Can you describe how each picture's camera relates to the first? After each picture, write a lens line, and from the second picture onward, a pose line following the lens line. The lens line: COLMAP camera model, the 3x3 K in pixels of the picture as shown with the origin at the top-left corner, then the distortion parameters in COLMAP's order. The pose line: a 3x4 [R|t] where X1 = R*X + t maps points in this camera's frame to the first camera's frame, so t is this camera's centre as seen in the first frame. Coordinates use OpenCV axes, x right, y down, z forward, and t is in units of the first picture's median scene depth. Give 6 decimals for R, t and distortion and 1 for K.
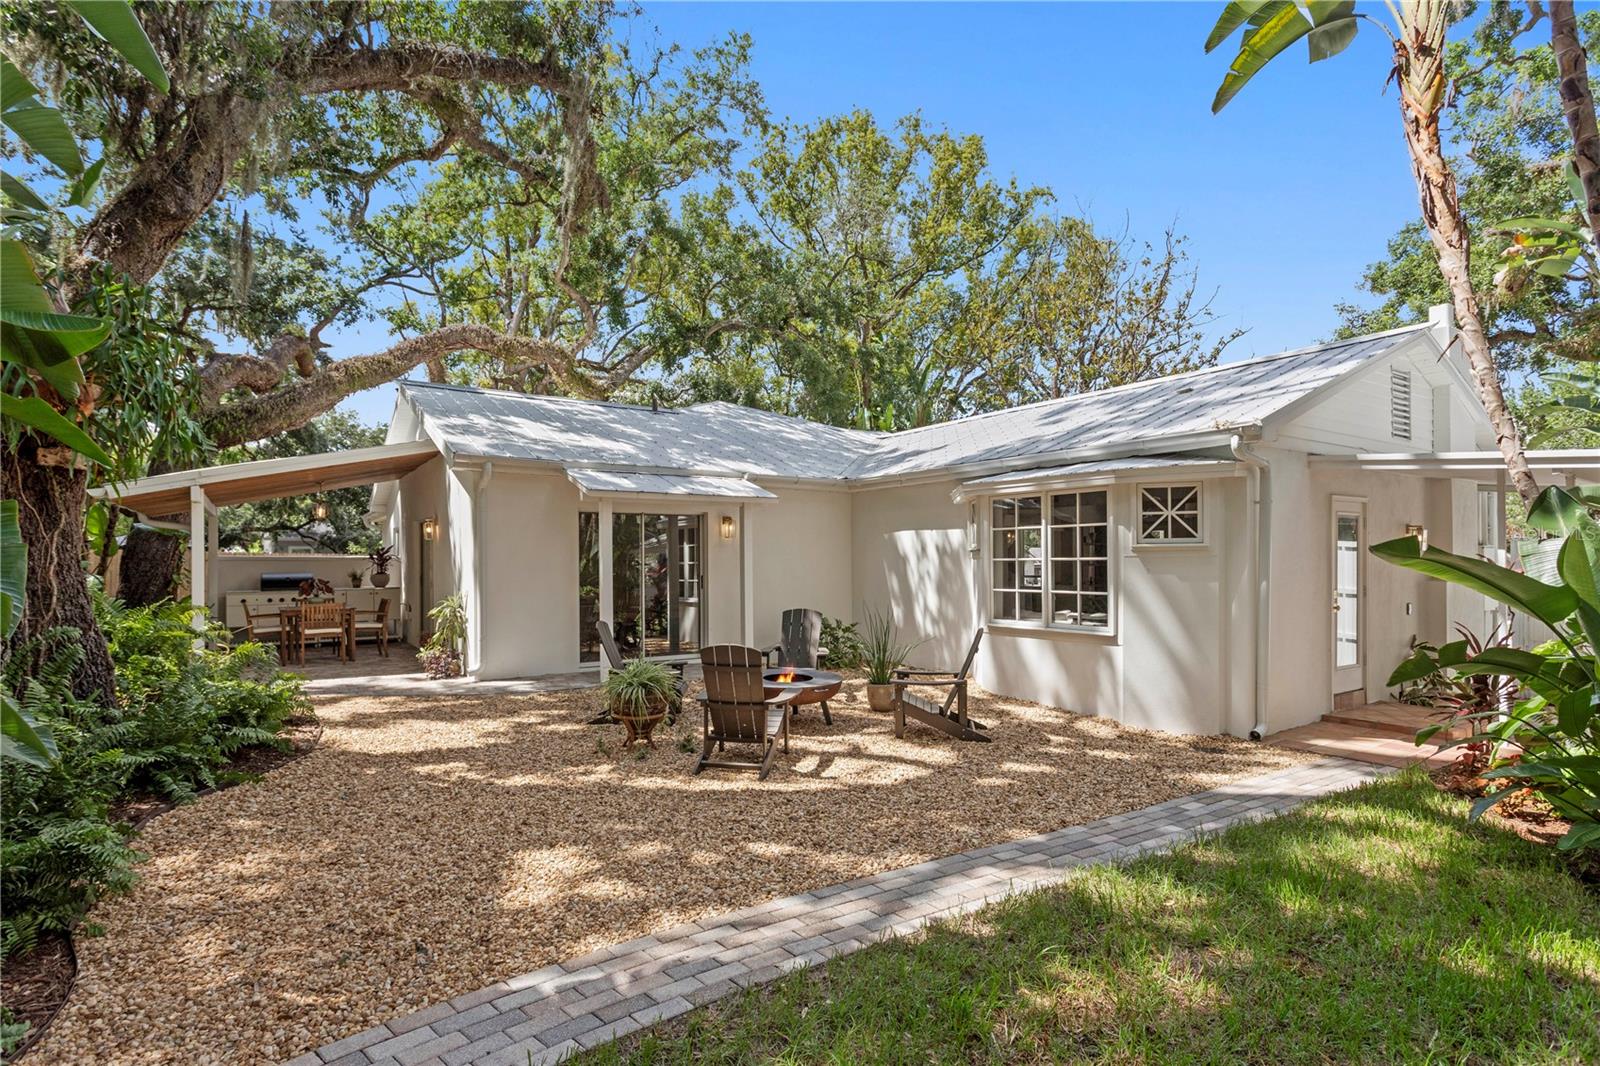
lens RADIAL K [[813.0, 0, 801.2], [0, 813.0, 544.0], [0, 0, 1]] dist [0.002502, 0.000925]
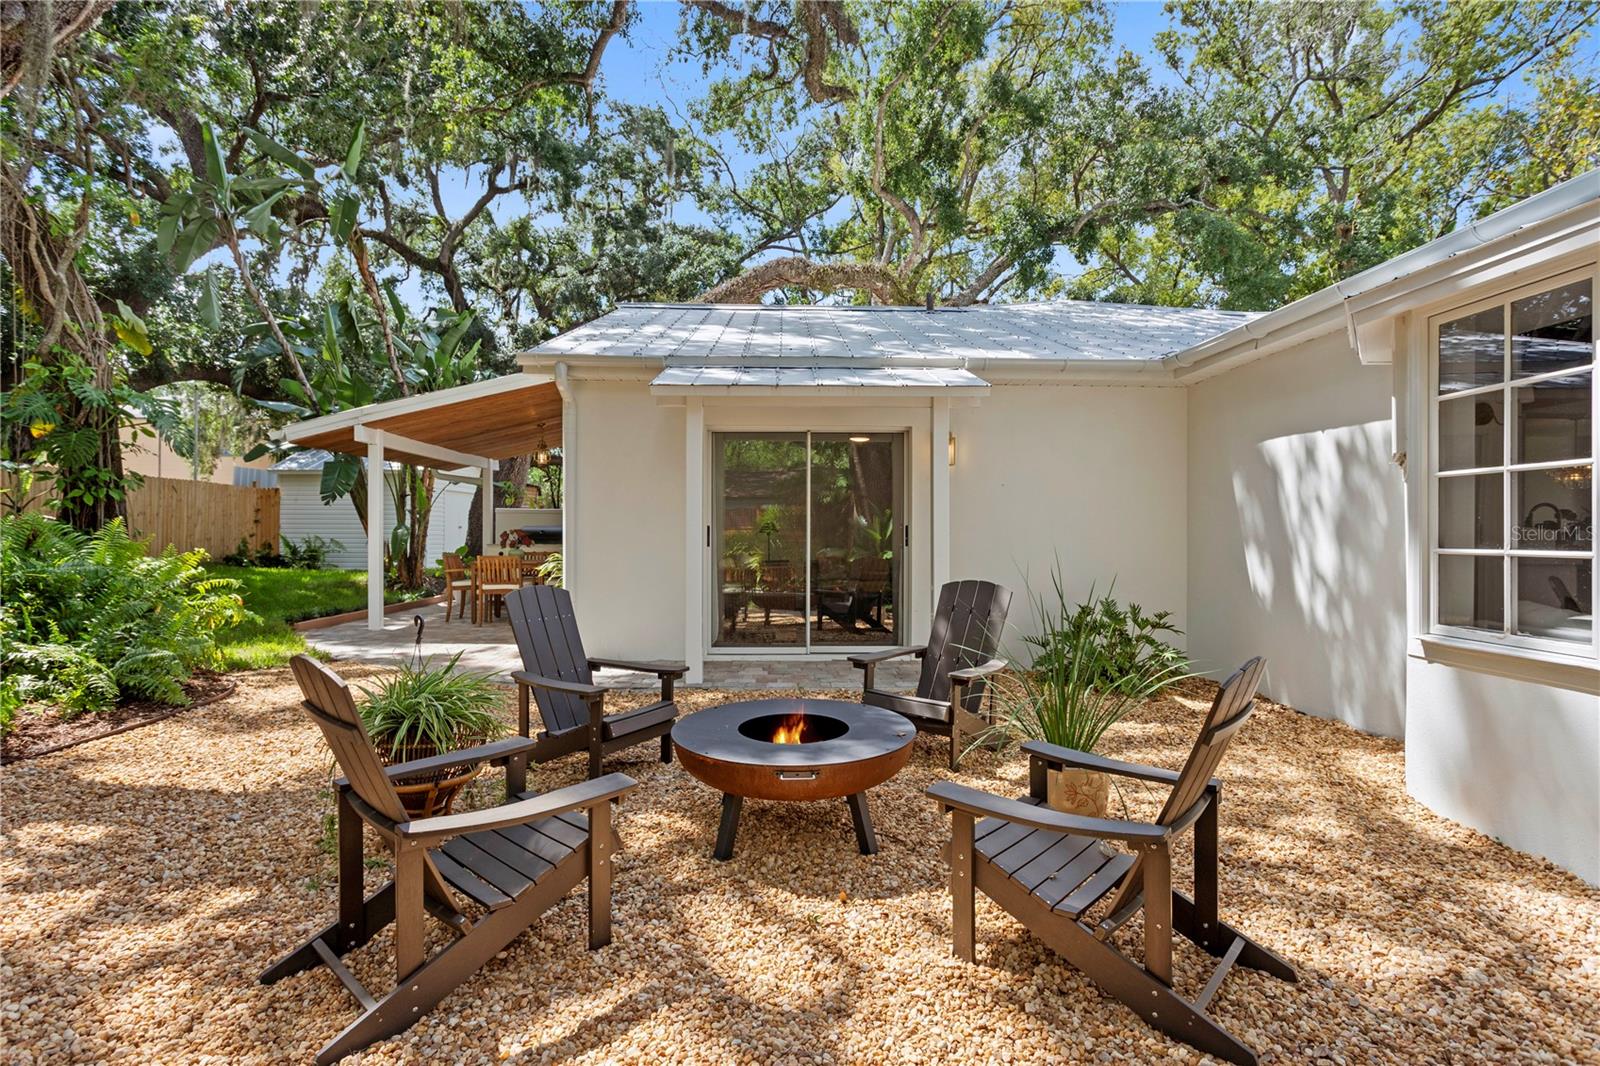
lens RADIAL K [[813.0, 0, 801.1], [0, 813.0, 533.9], [0, 0, 1]] dist [0.002502, 0.000925]
pose [[0.851898, 0.007215, -0.523658, 0.154589], [0.004739, 0.999758, 0.021483, 0.032933], [0.523686, -0.020783, 0.851658, 0.434179]]
